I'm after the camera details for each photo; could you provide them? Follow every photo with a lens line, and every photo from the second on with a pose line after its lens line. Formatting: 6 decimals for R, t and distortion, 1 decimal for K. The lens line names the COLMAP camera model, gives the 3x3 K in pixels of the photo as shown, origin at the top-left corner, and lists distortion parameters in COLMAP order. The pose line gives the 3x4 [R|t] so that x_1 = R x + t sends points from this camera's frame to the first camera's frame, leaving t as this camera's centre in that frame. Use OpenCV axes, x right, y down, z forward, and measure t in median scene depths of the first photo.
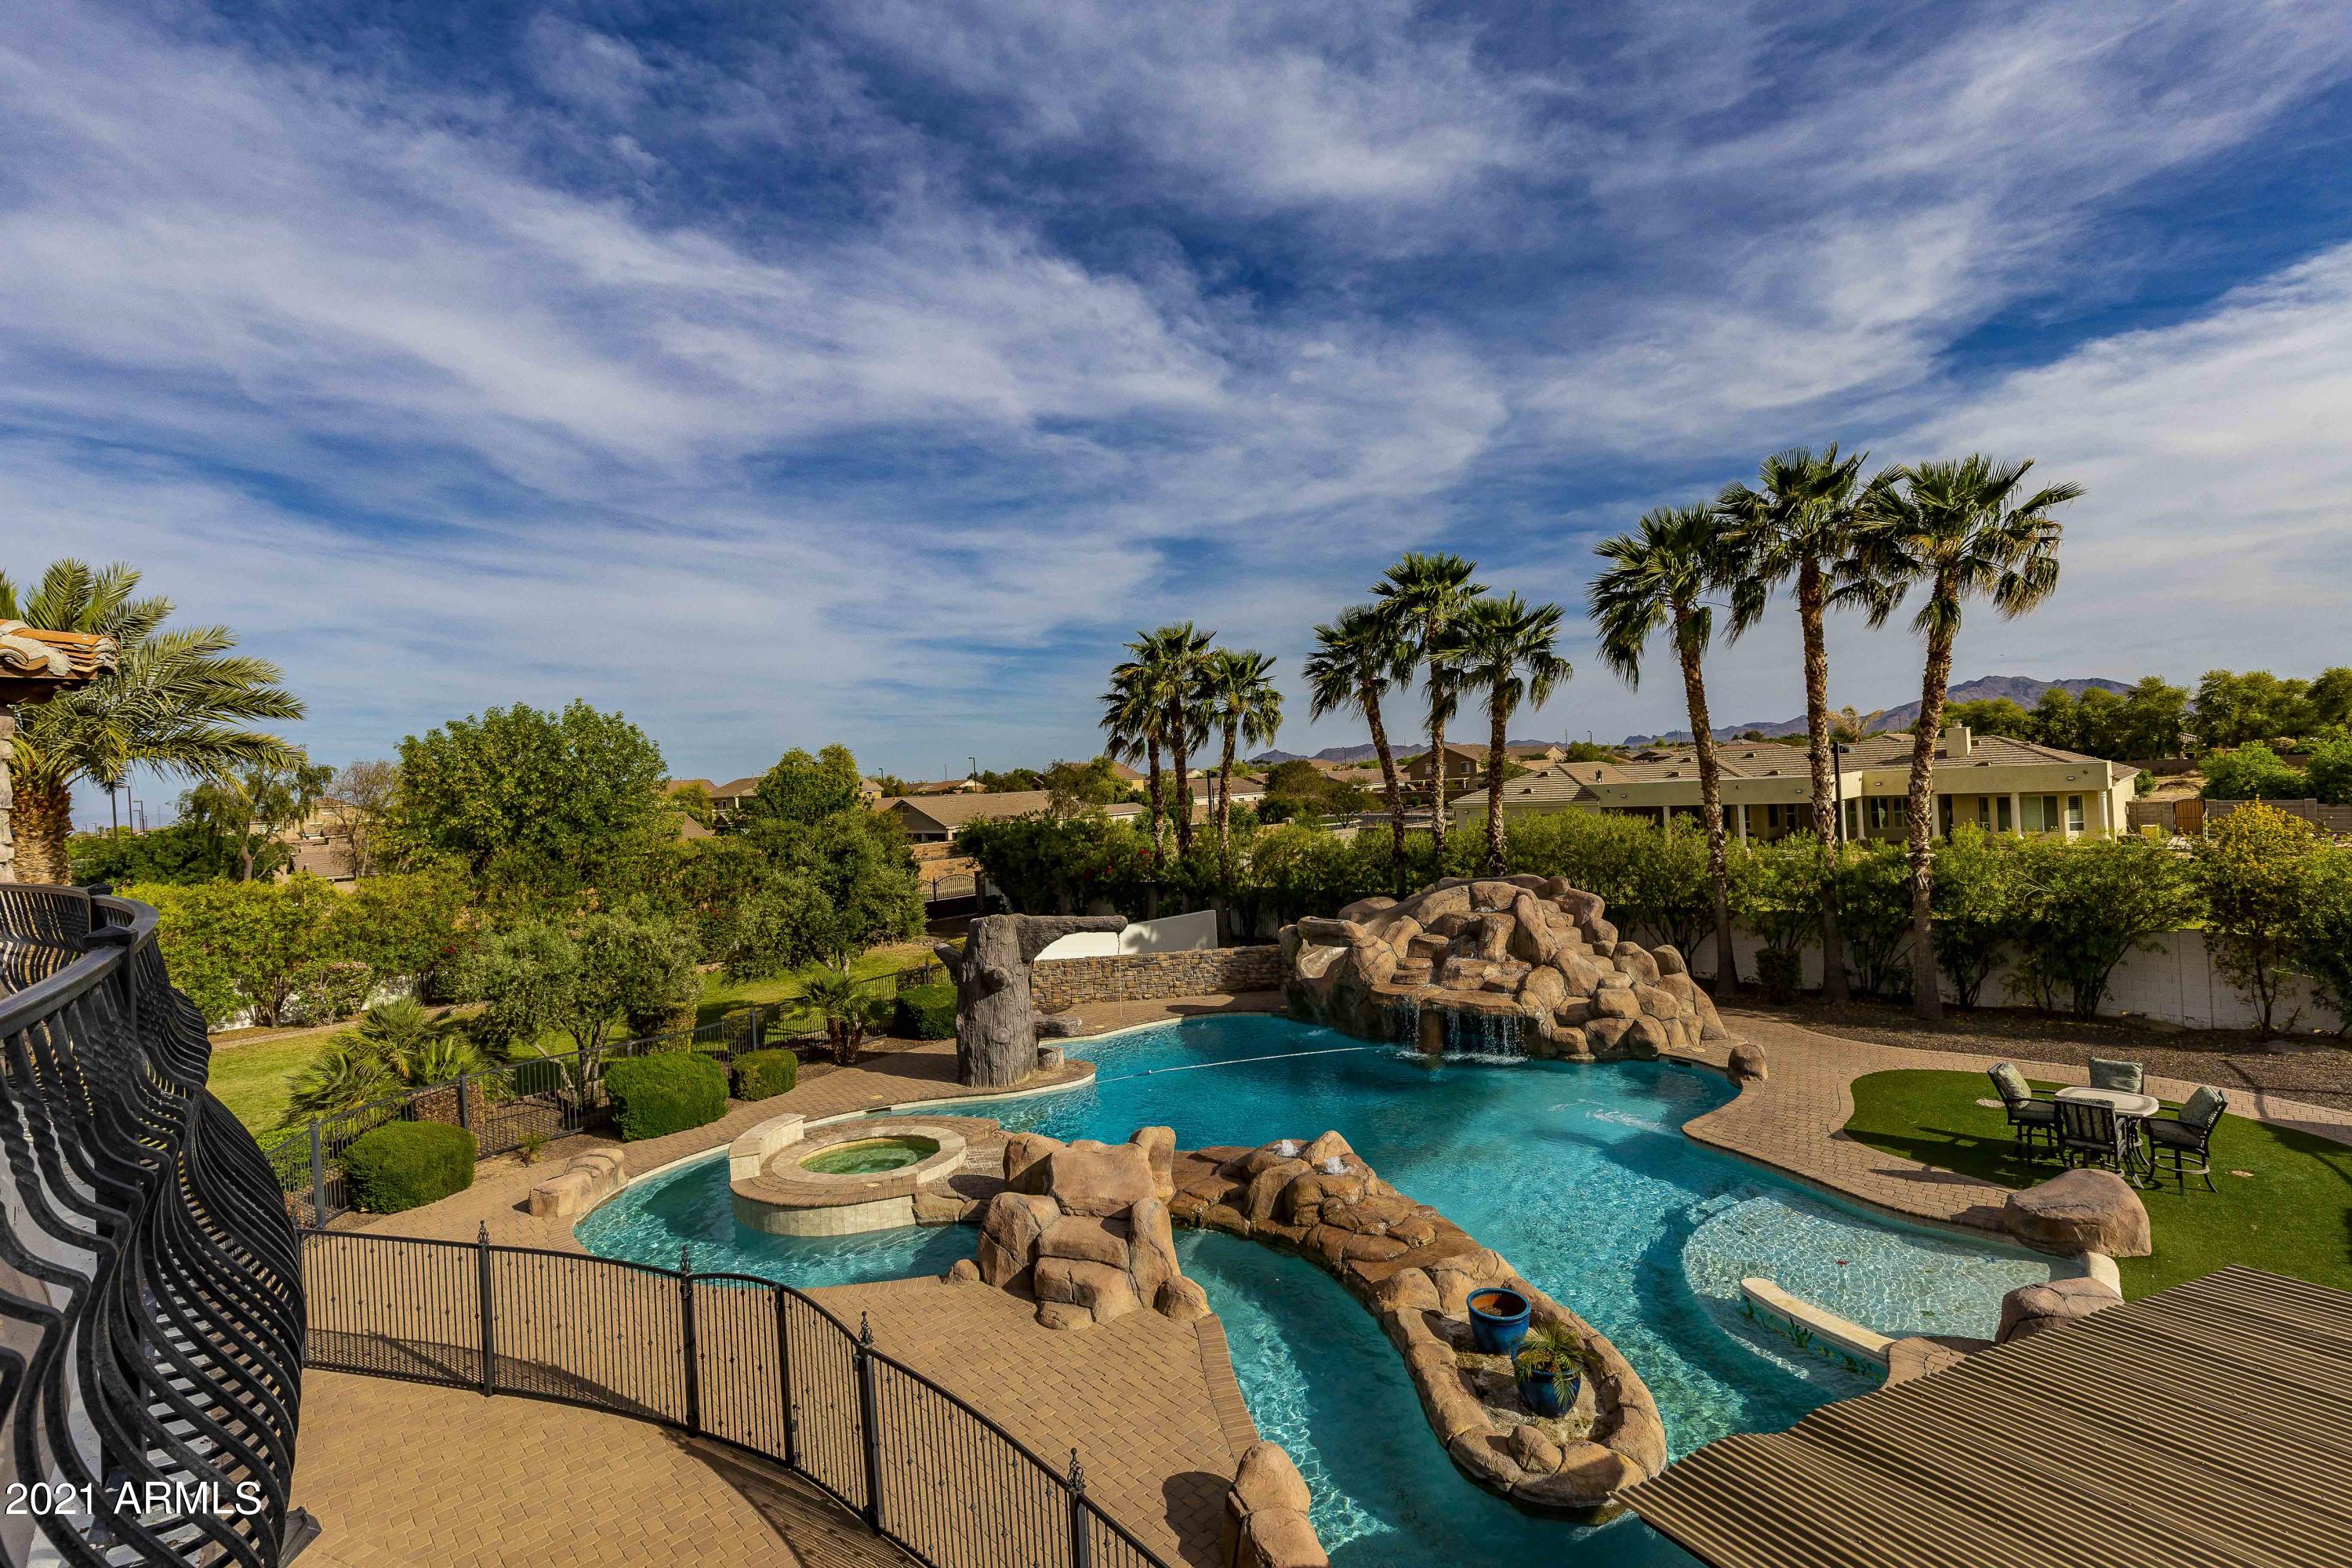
lens RADIAL K [[1058.9, 0, 1184.0], [0, 1058.9, 787.0], [0, 0, 1]] dist [0.005307, 0.000046]
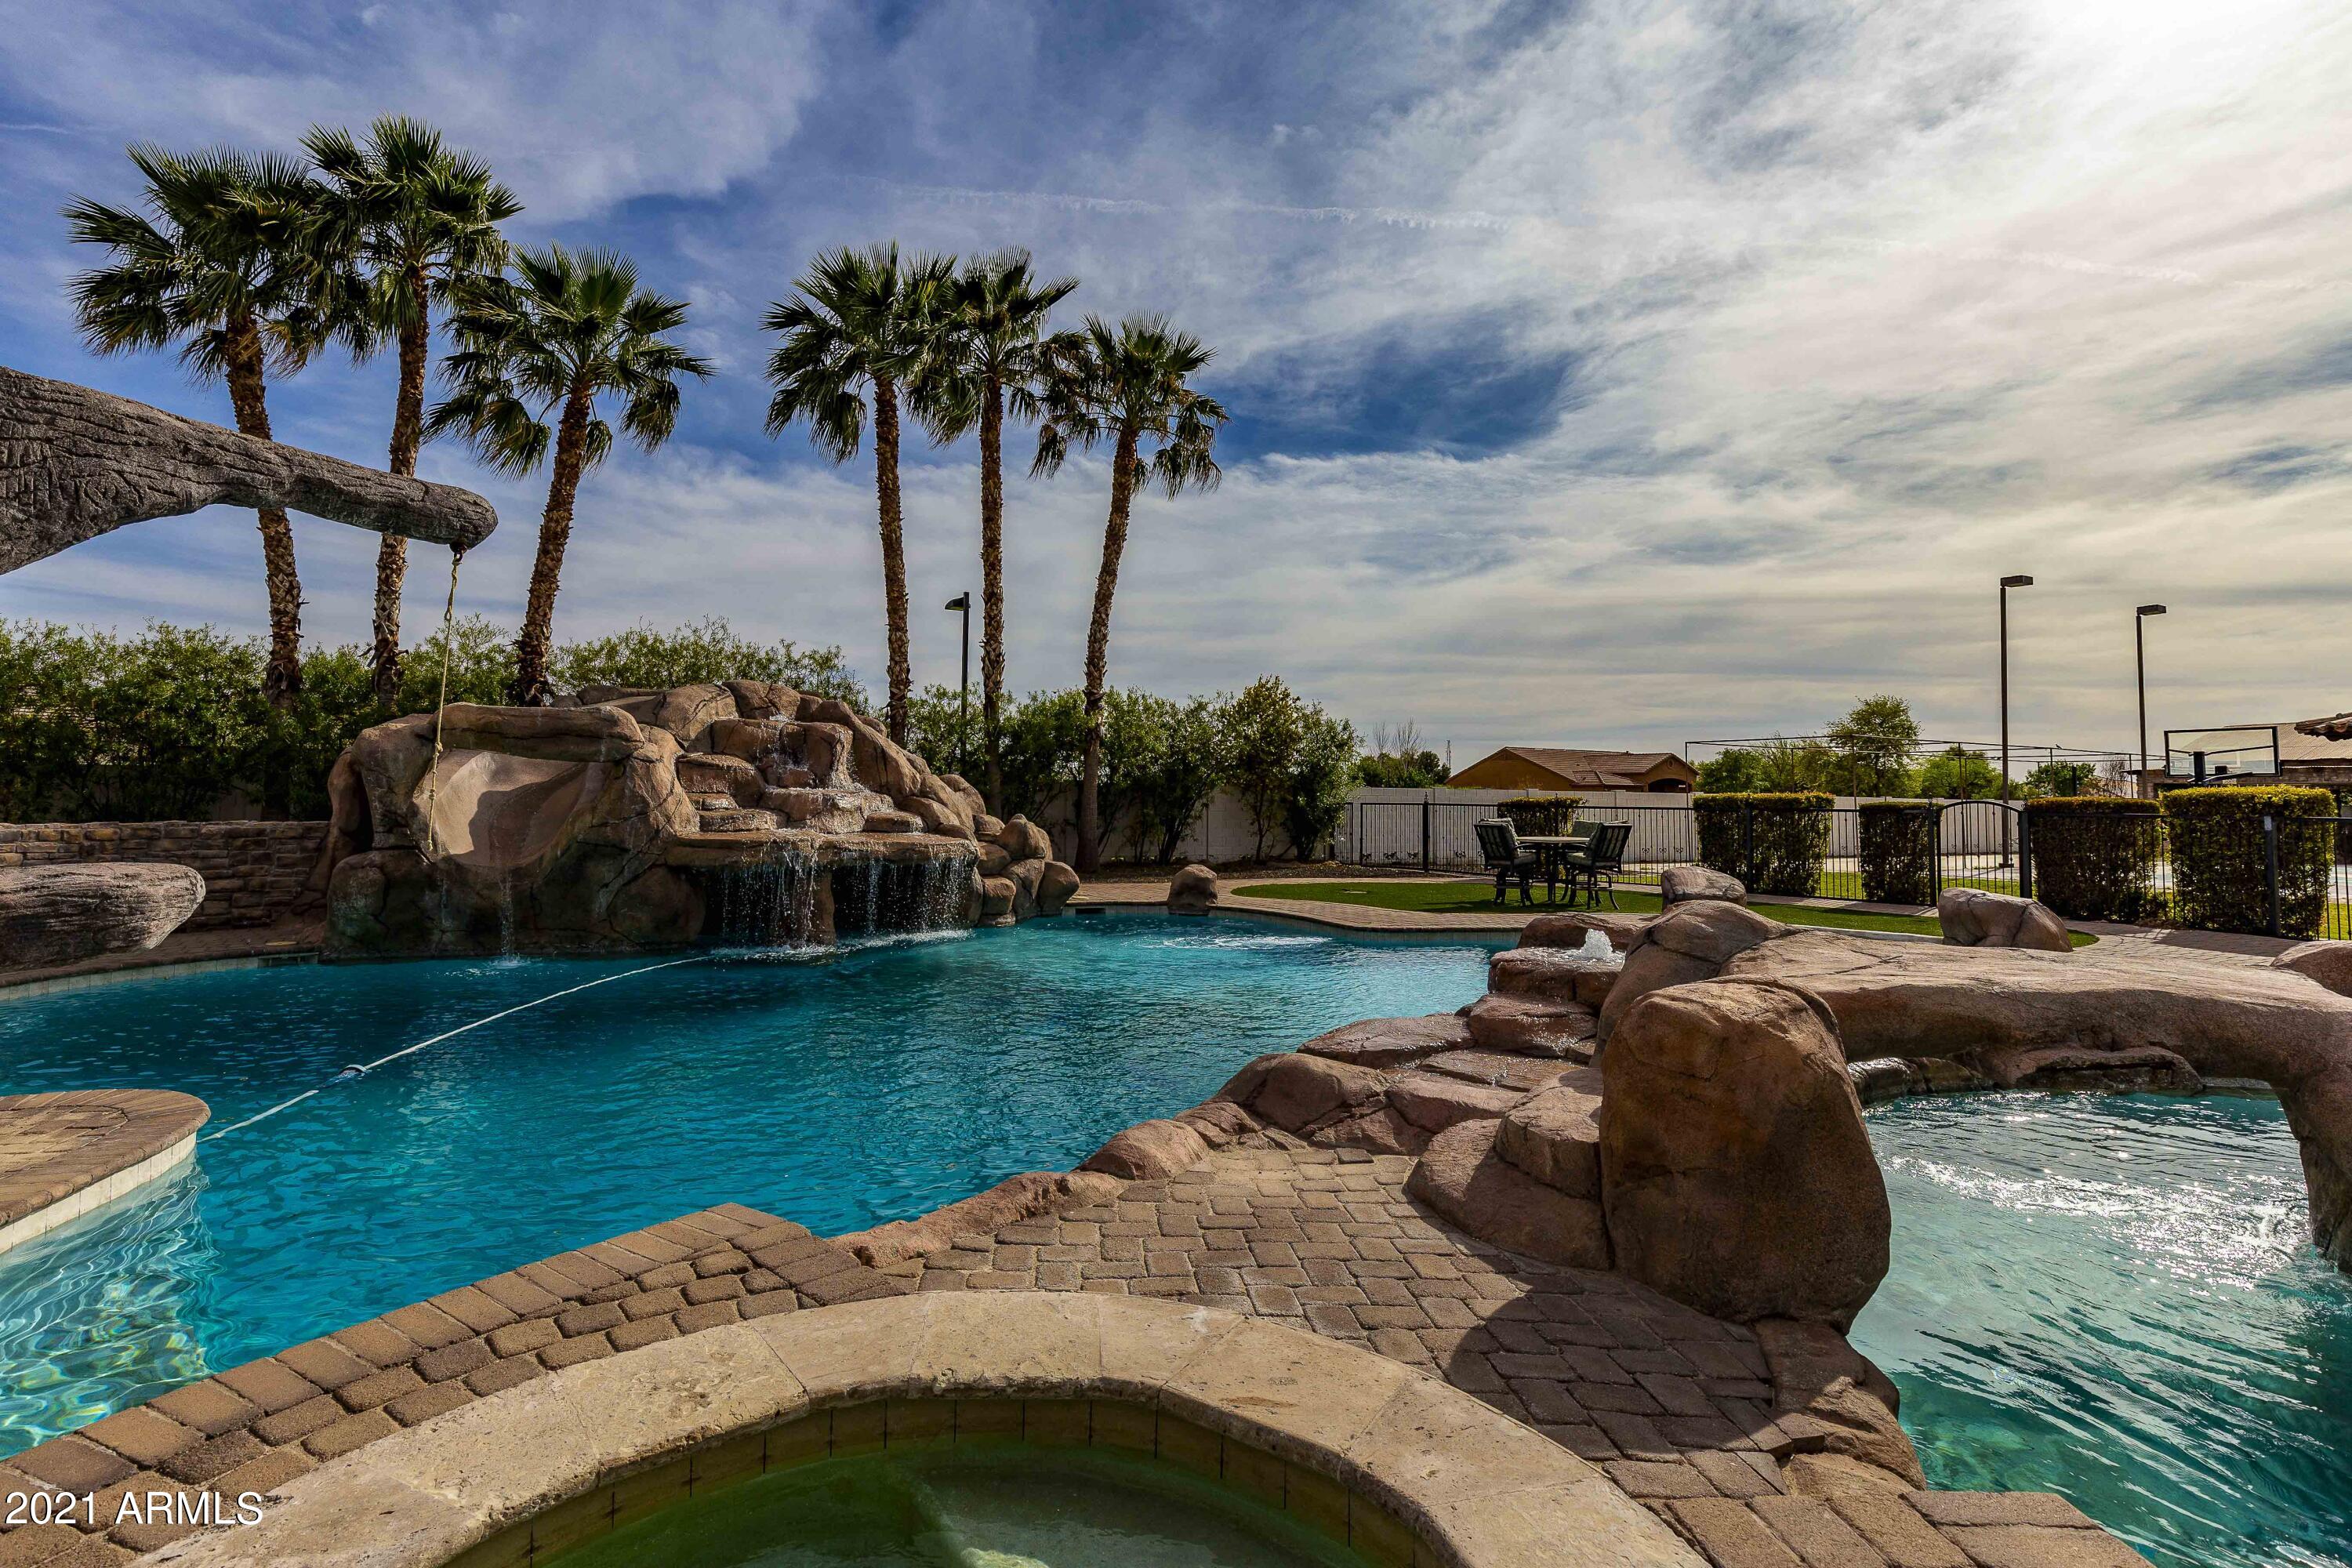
lens RADIAL K [[1105.9, 0, 1107.9], [0, 1105.9, 763.5], [0, 0, 1]] dist [0.000706, 0.000142]
pose [[0.265069, 0.089493, 0.960067, -0.212662], [-0.020834, 0.995983, -0.087088, 0.159162], [-0.964004, 0.003083, 0.265869, 0.553808]]
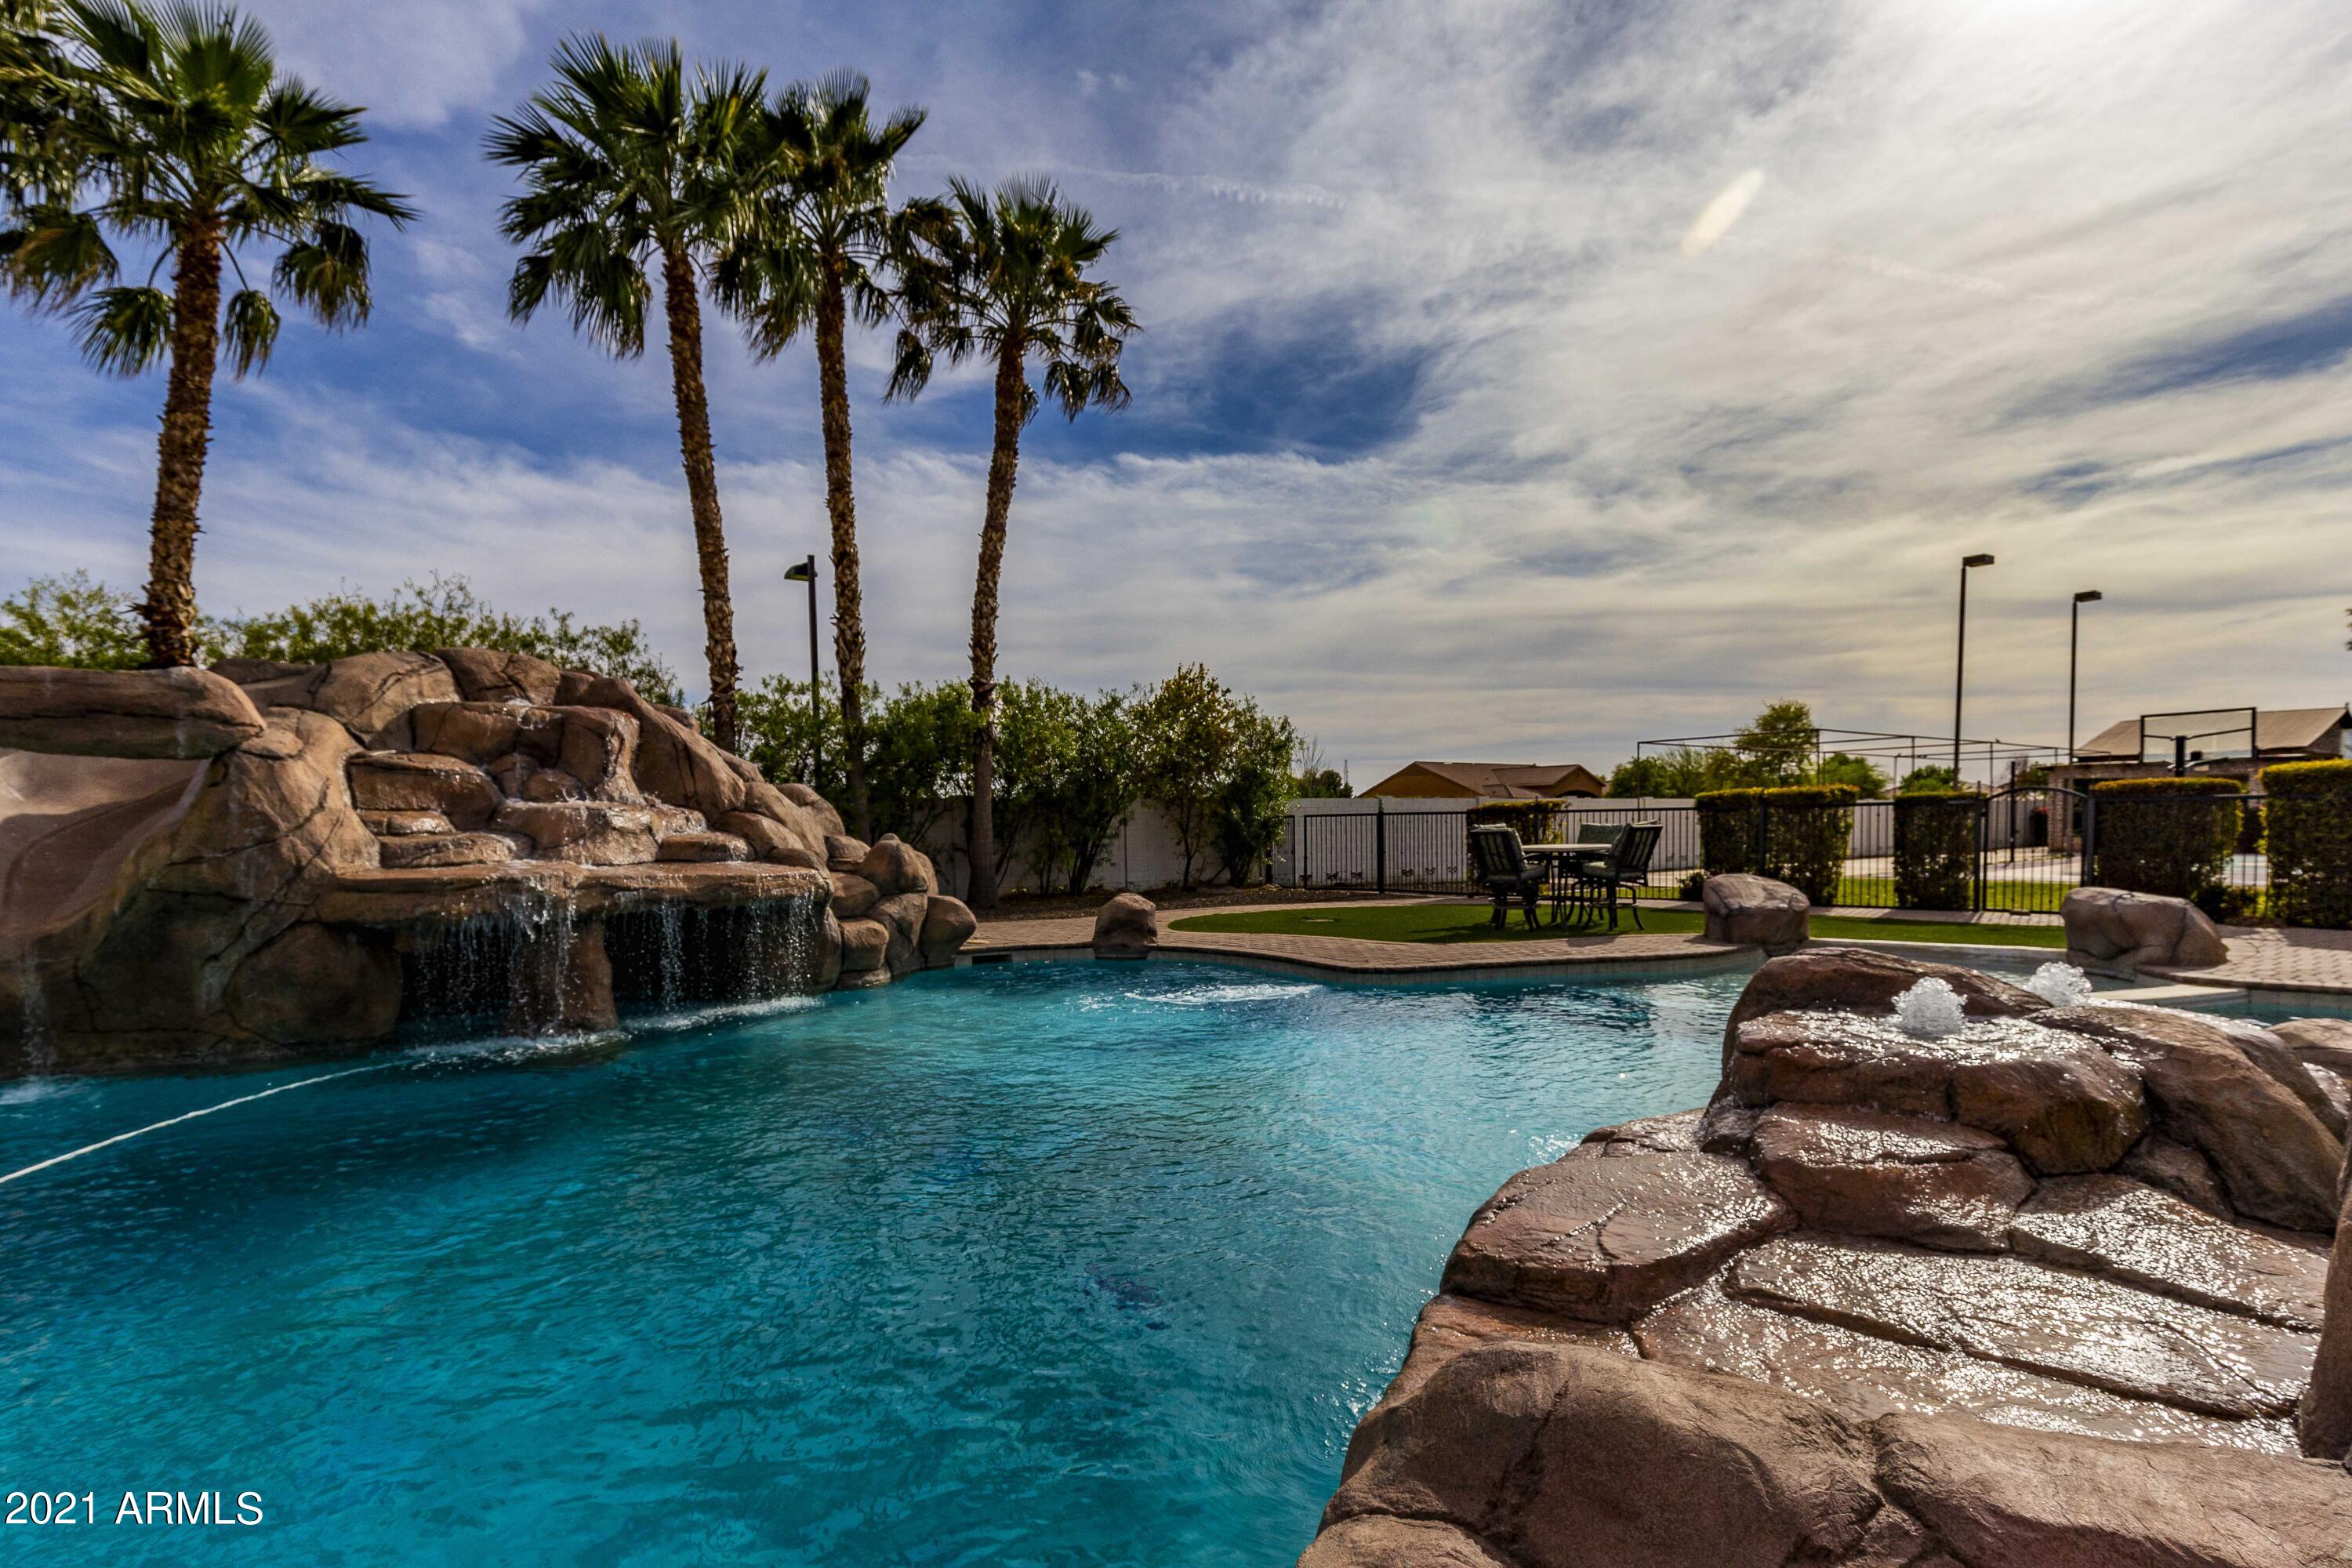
lens RADIAL K [[1157.8, 0, 1165.6], [0, 1157.8, 910.7], [0, 0, 1]] dist [-0.001729, -0.001374]
pose [[0.125161, -0.018099, 0.991971, -0.103429], [0.013860, 0.999768, 0.016492, 0.160048], [-0.992040, 0.011685, 0.125383, 0.589125]]
